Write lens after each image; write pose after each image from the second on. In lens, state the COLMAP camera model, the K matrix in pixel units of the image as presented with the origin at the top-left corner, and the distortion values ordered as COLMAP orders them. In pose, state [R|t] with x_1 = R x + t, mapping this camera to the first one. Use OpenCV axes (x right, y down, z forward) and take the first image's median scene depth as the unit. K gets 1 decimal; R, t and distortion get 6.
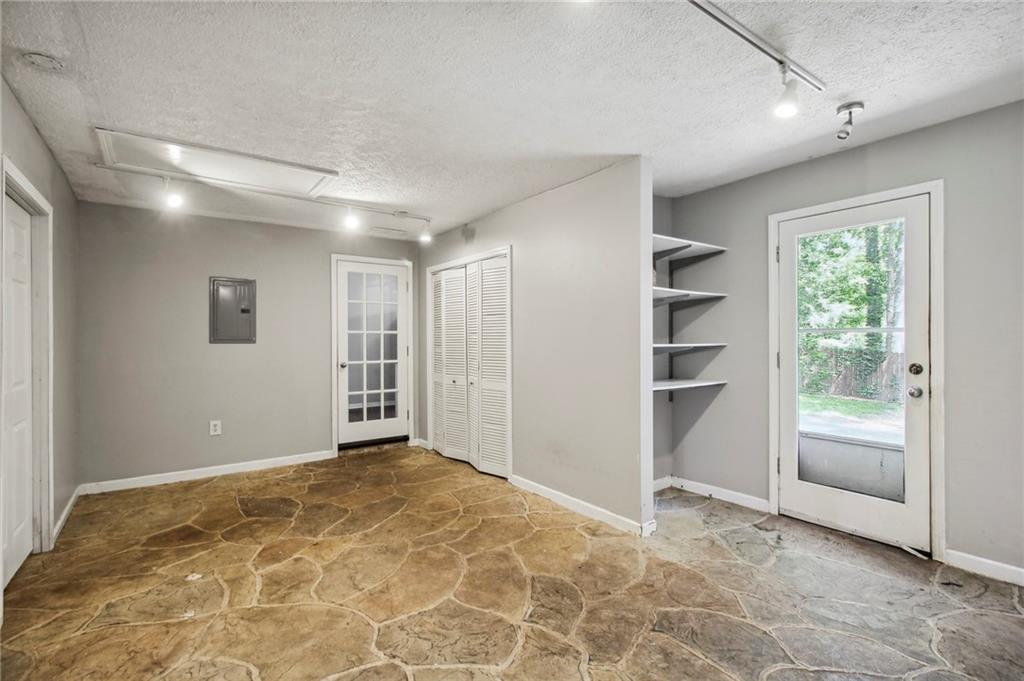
lens RADIAL K [[484.1, 0, 512.8], [0, 484.1, 335.6], [0, 0, 1]] dist [-0.000599, 0.000039]
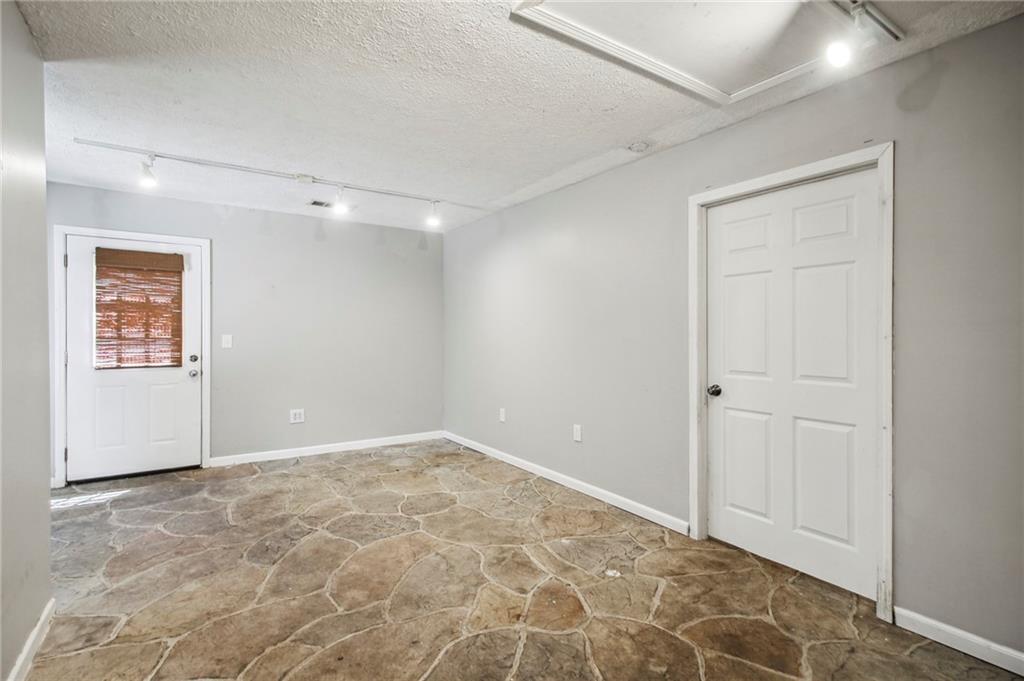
lens RADIAL K [[484.1, 0, 512.8], [0, 484.1, 335.6], [0, 0, 1]] dist [-0.000599, 0.000039]
pose [[-0.999578, 0.001861, 0.028978, -0.495347], [0.001680, 0.999979, -0.006283, 0.028422], [-0.028989, -0.006231, -0.999560, 2.015872]]
